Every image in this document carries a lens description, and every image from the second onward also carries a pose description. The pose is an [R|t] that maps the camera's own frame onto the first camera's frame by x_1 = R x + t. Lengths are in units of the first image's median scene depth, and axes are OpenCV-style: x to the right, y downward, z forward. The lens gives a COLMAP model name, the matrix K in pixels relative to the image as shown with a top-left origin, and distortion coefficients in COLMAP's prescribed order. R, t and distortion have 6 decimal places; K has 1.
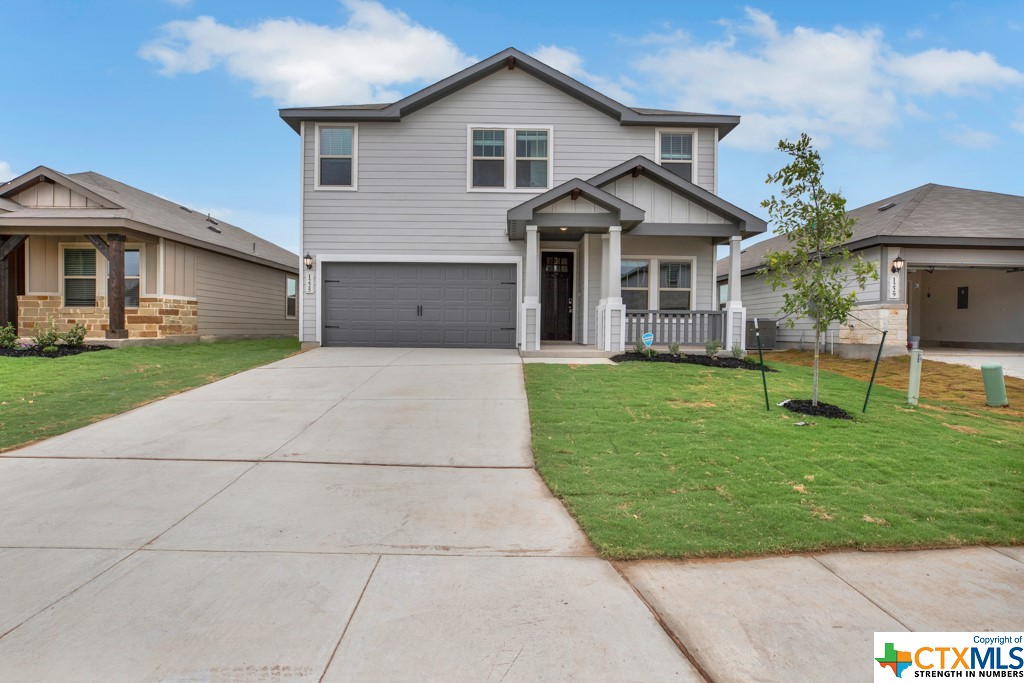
lens RADIAL K [[526.9, 0, 512.0], [0, 526.9, 335.7], [0, 0, 1]] dist [-0.027879, 0.002651]
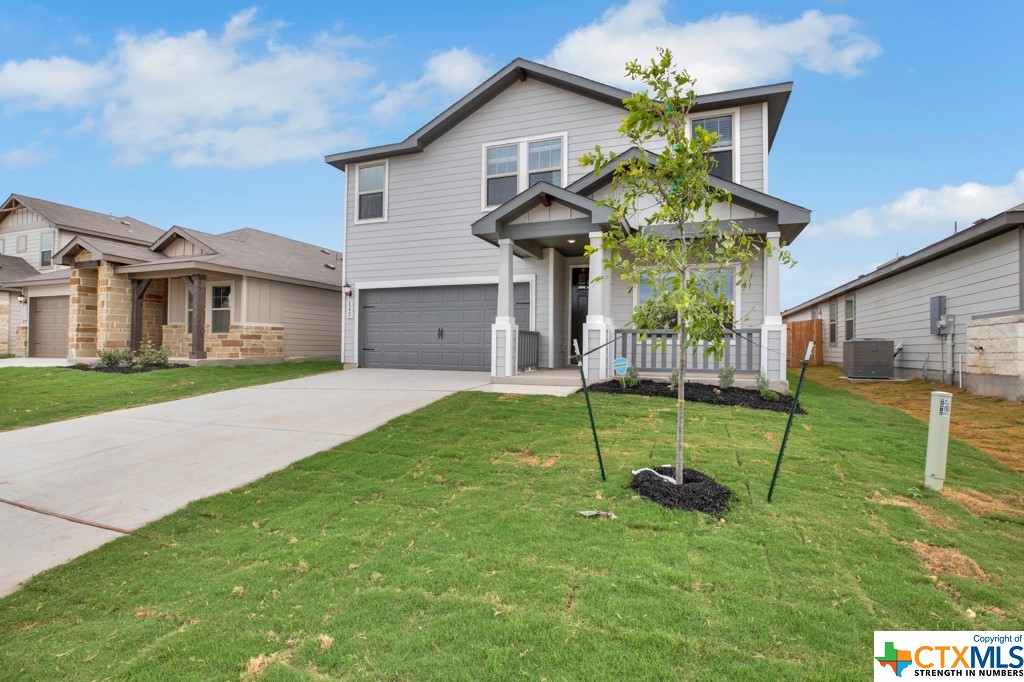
lens RADIAL K [[478.7, 0, 516.7], [0, 478.7, 339.7], [0, 0, 1]] dist [-0.041428, 0.012469]
pose [[0.933696, -0.006993, -0.357997, 0.306337], [-0.005563, 0.999405, -0.034031, -0.005343], [0.358022, 0.033766, 0.933102, 0.209232]]
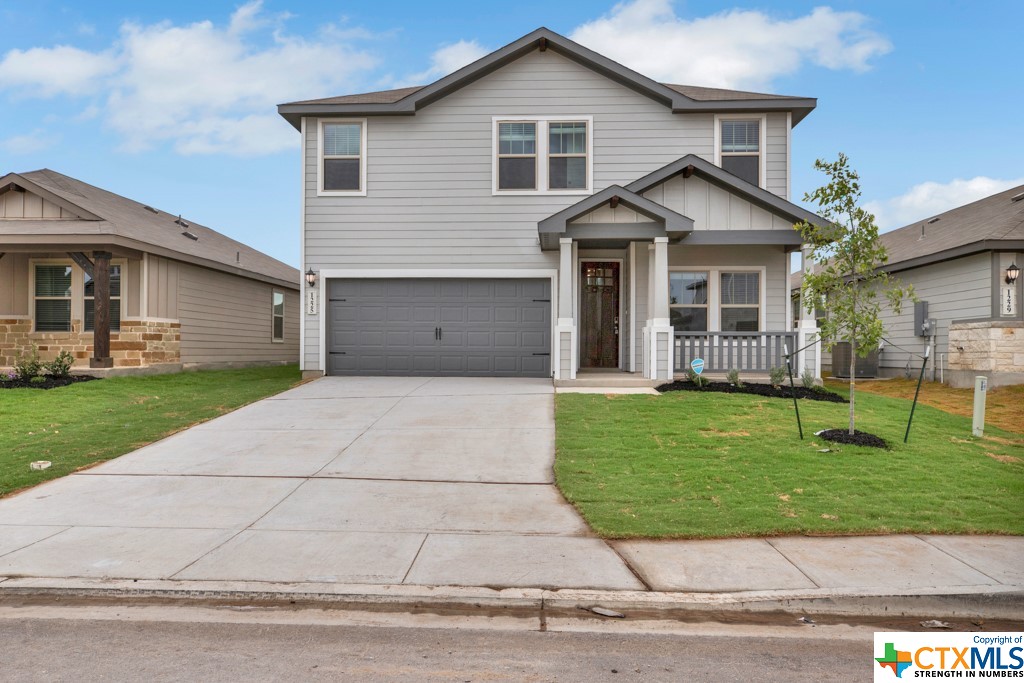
lens RADIAL K [[732.7, 0, 513.6], [0, 732.7, 341.6], [0, 0, 1]] dist [0.006553, -0.006997]
pose [[0.998333, -0.006348, -0.057363, 0.017148], [0.004891, 0.999663, -0.025494, -0.003349], [0.057506, 0.025171, 0.998028, -0.197947]]
